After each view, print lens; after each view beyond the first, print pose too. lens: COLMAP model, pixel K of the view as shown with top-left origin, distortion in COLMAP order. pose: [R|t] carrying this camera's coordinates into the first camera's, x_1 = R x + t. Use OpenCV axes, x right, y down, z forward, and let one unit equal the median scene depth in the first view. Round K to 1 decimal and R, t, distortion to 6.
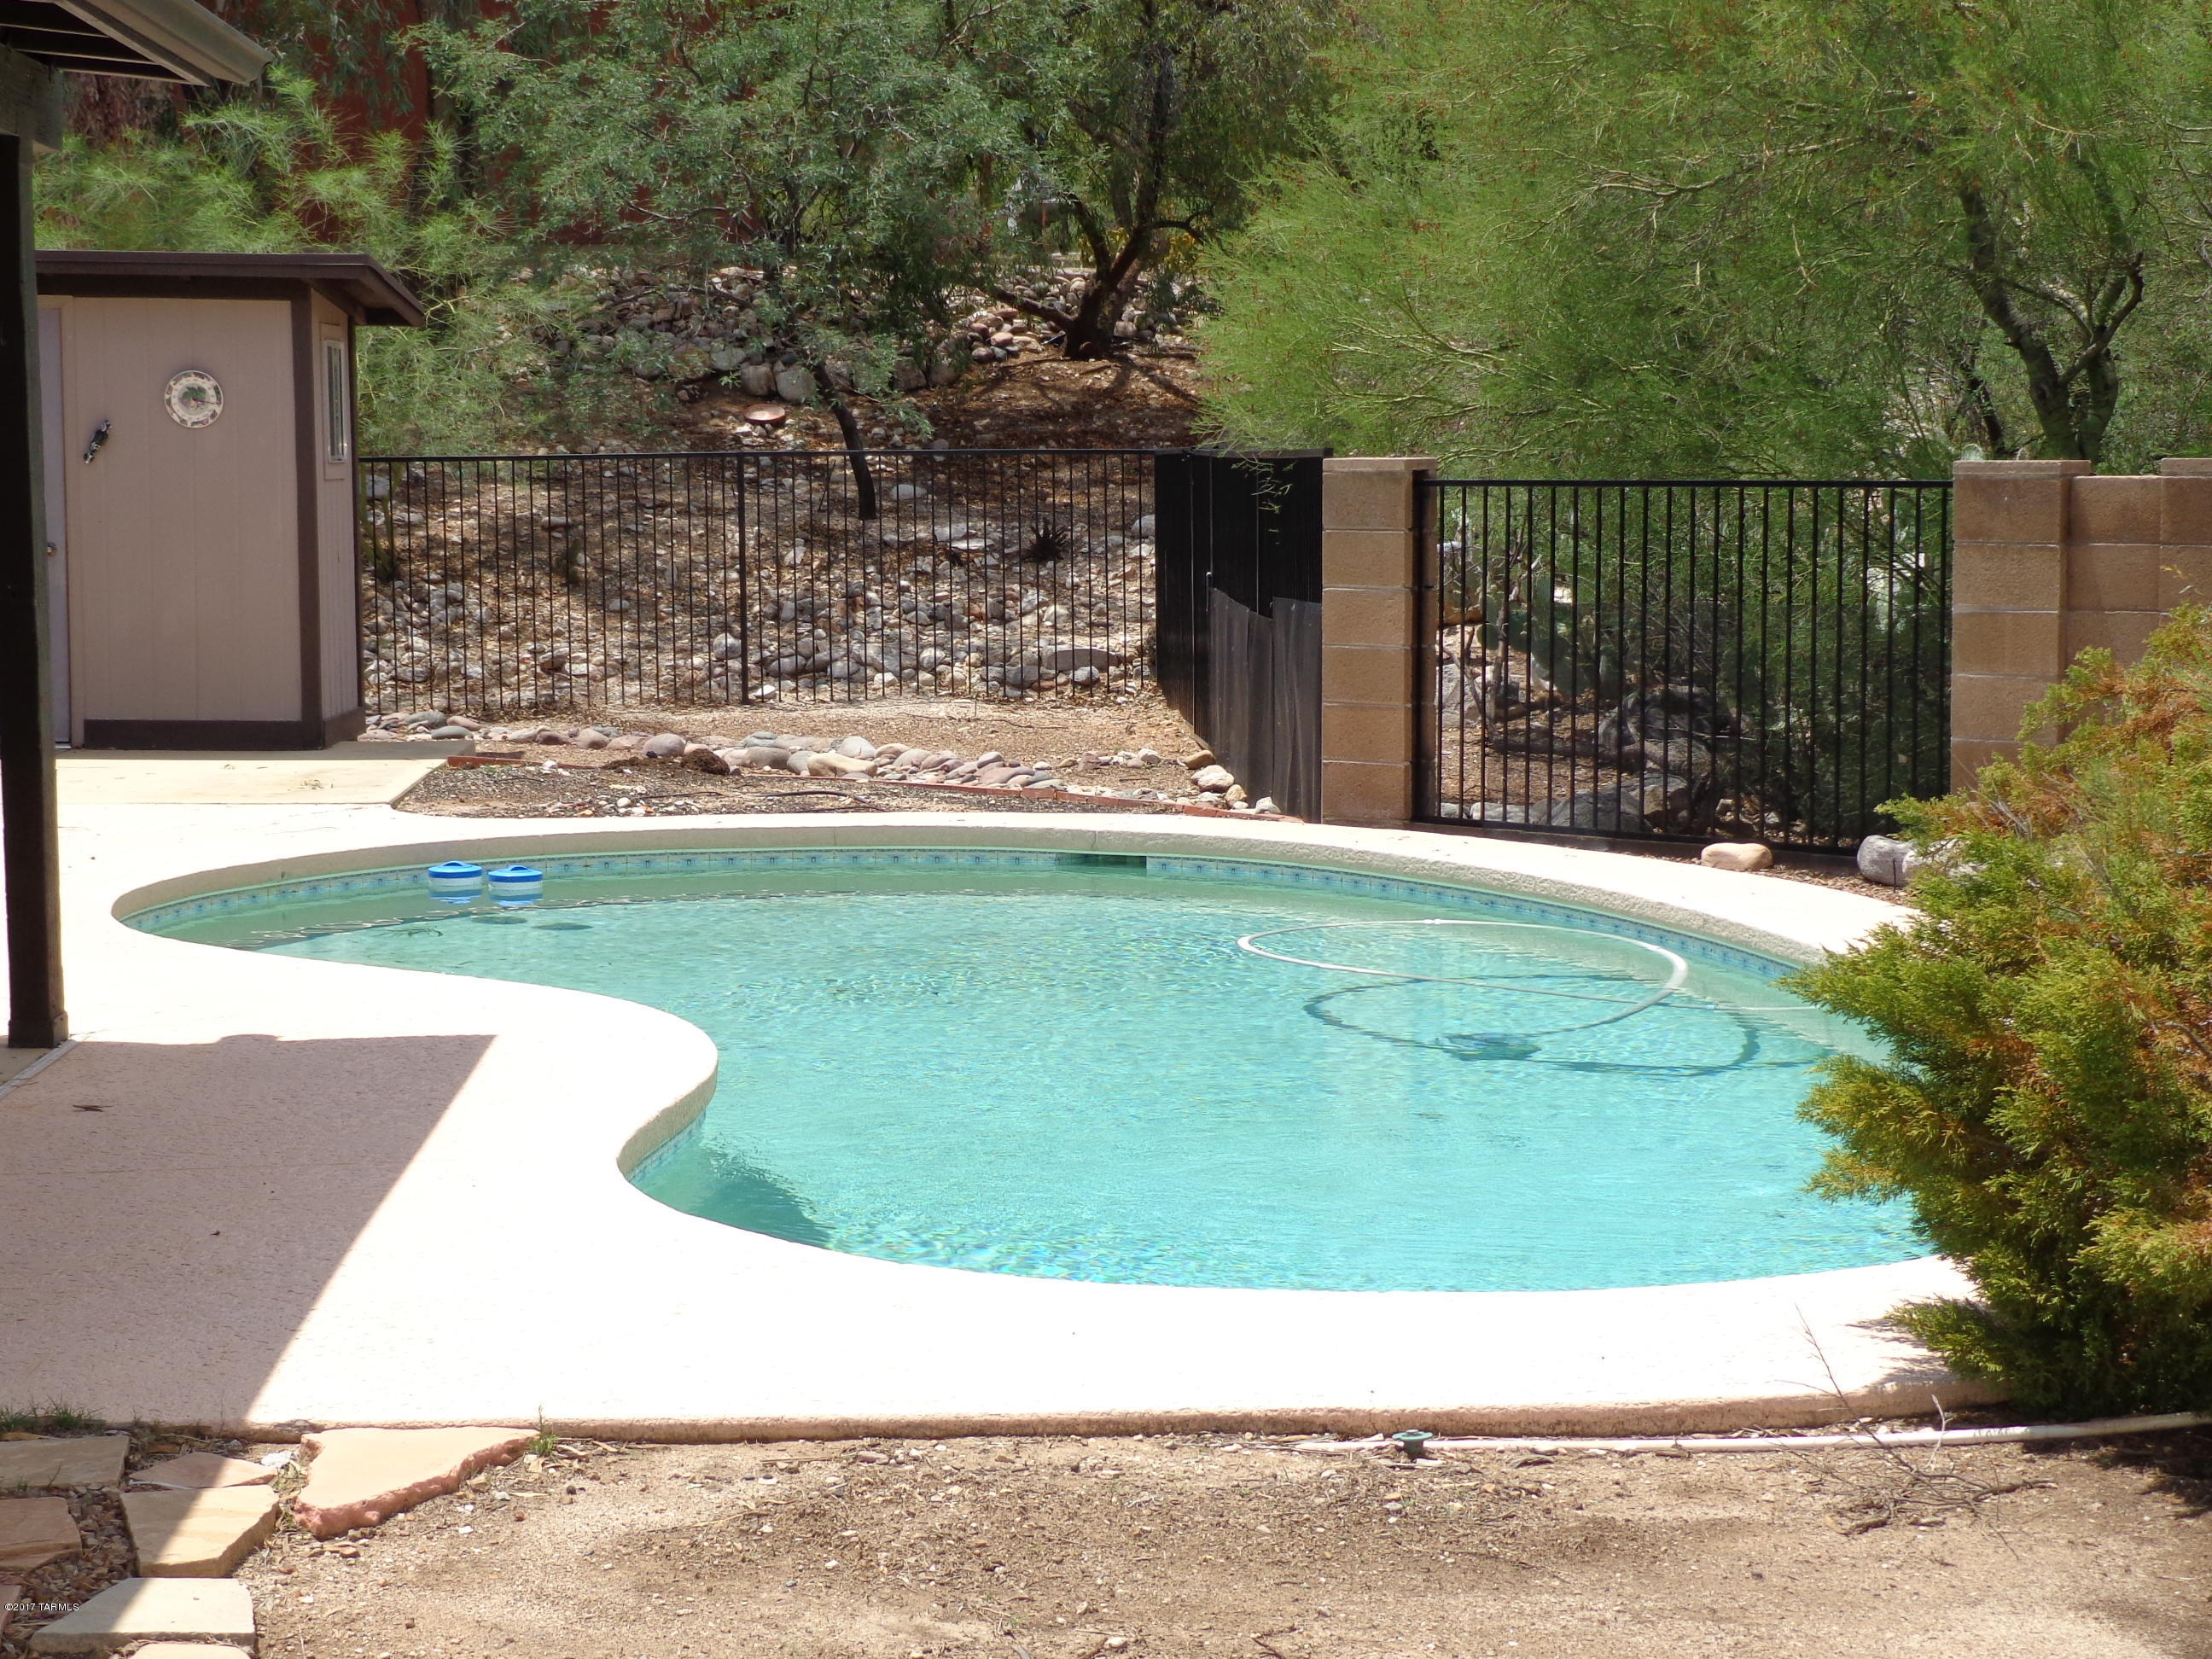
lens RADIAL K [[3744.8, 0, 1106.6], [0, 3744.8, 828.0], [0, 0, 1]] dist [-0.013860, 0.000000]
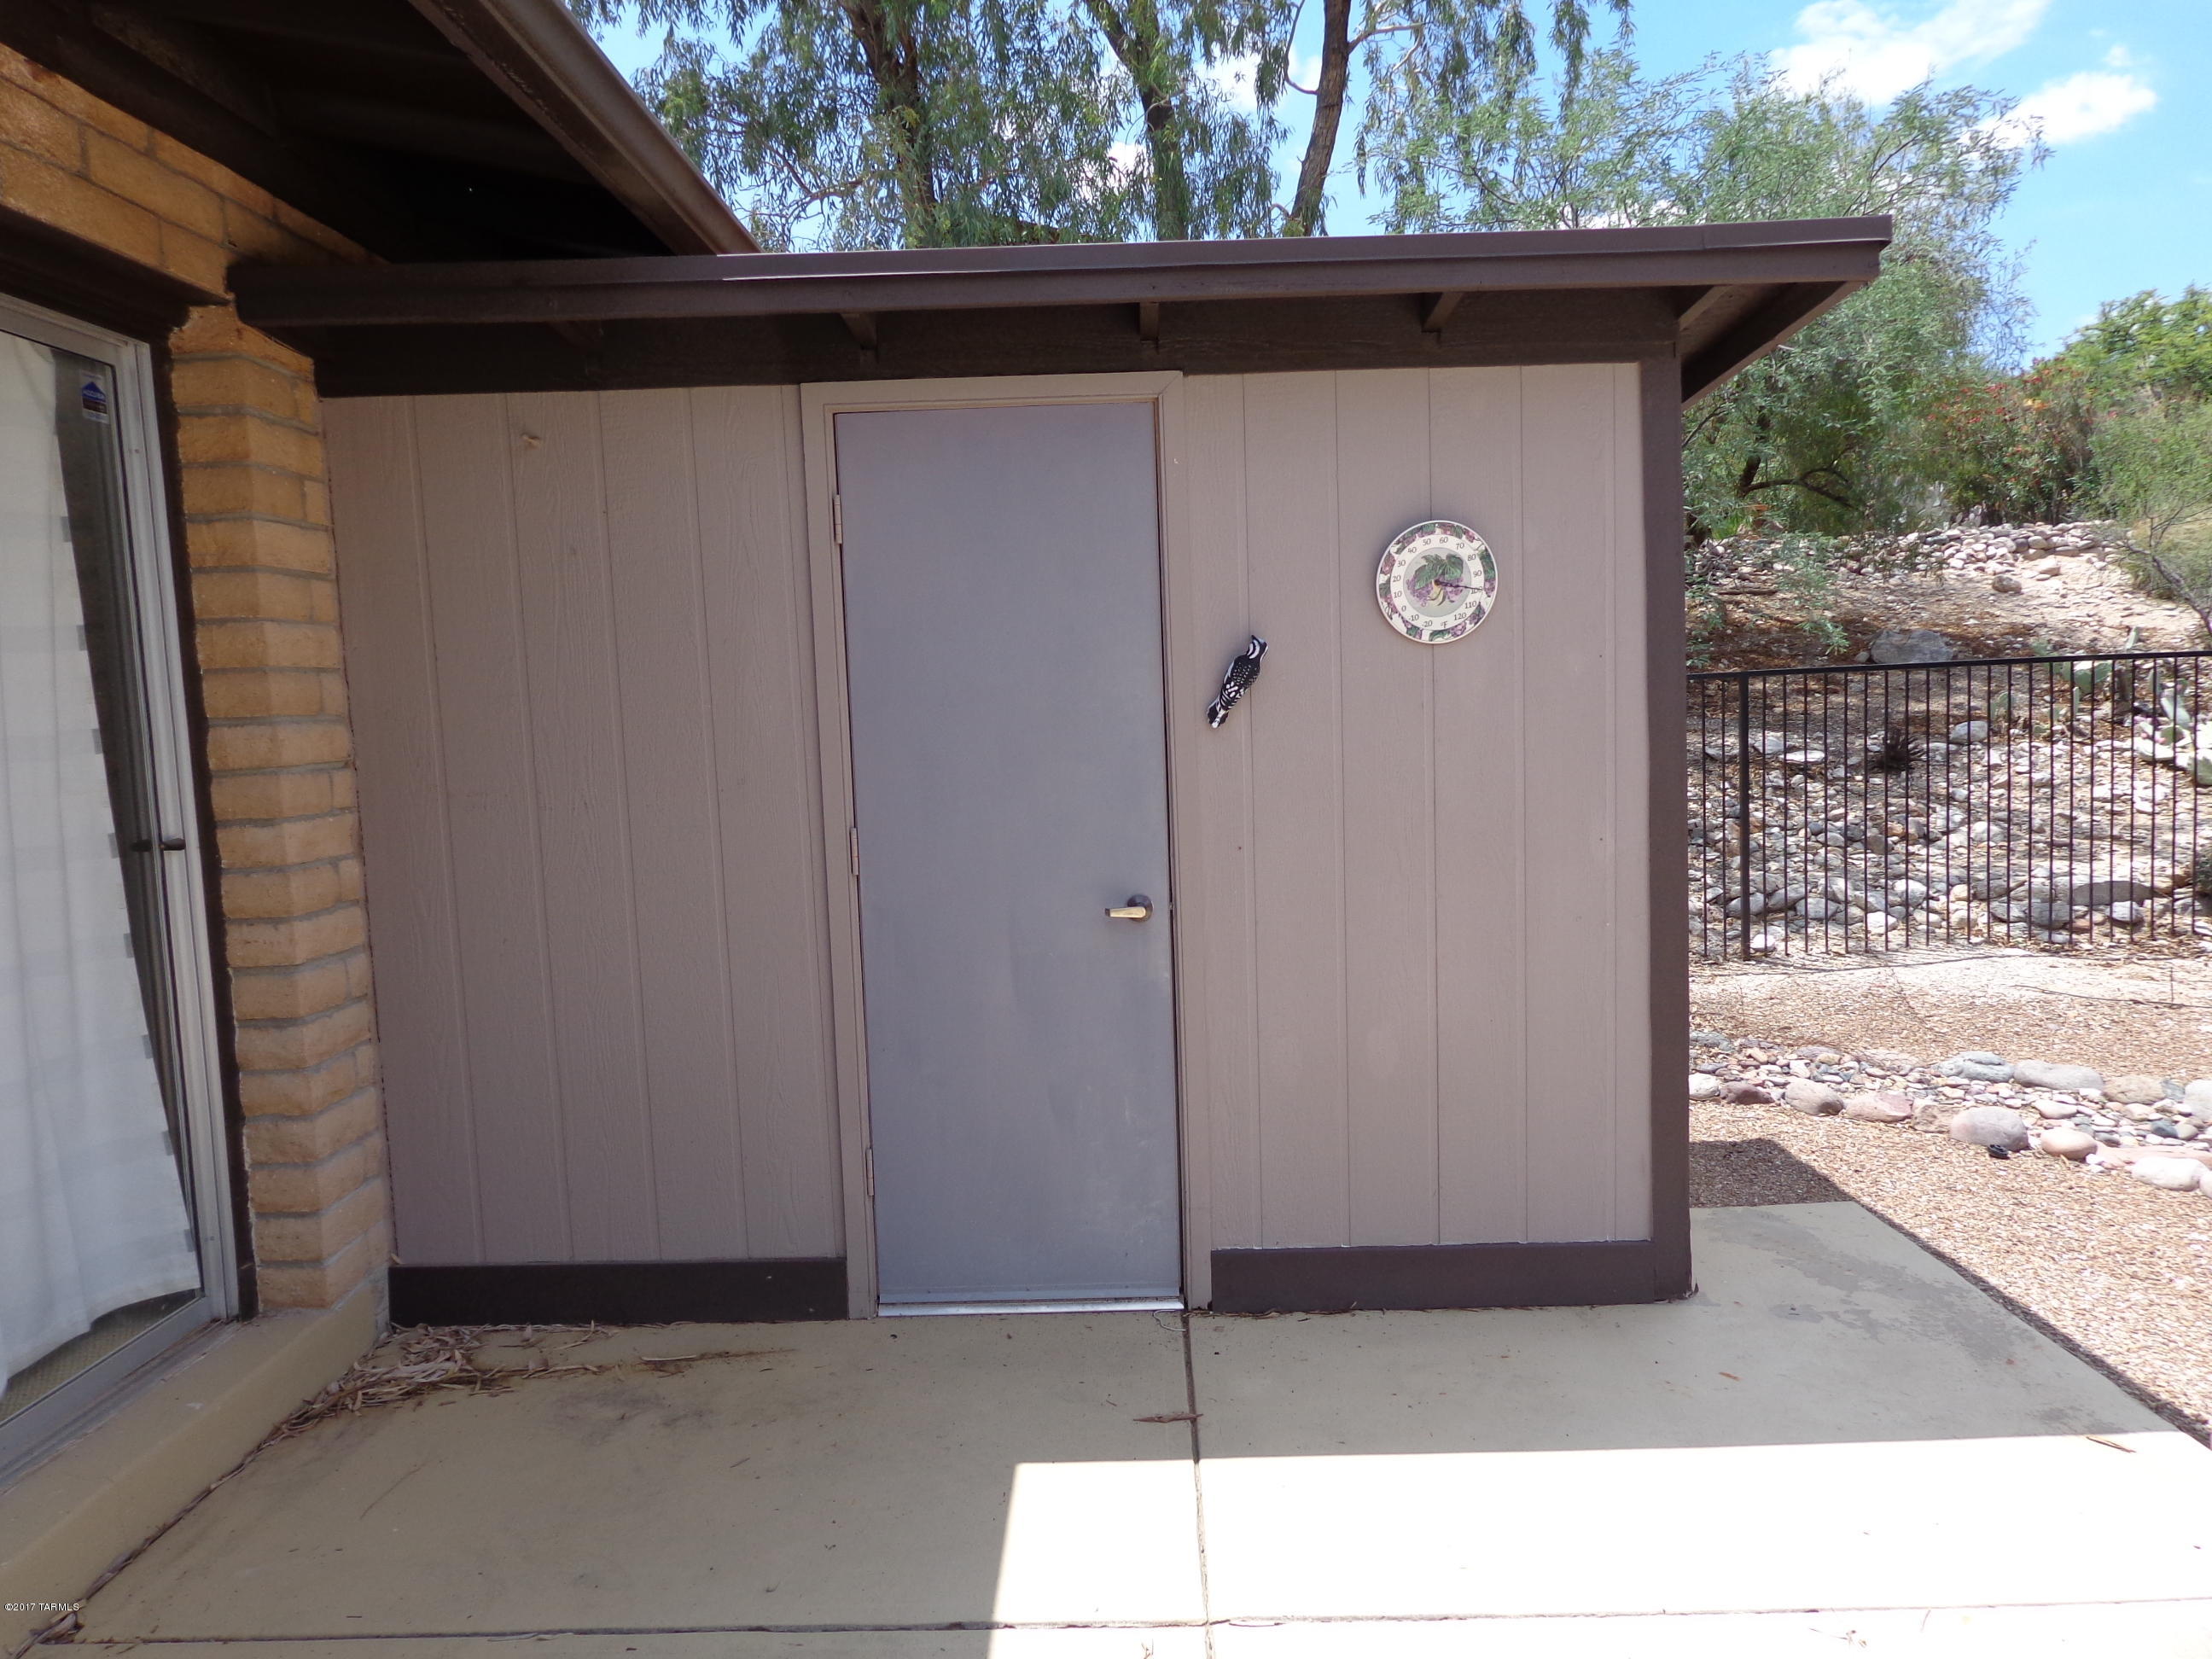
lens RADIAL K [[1561.5, 0, 1106.2], [0, 1561.5, 833.9], [0, 0, 1]] dist [-0.000604, -0.000915]
pose [[0.992937, -0.025385, -0.115894, -0.262993], [0.024971, 0.999676, -0.005026, -0.083026], [0.115984, 0.002097, 0.993249, 0.799609]]
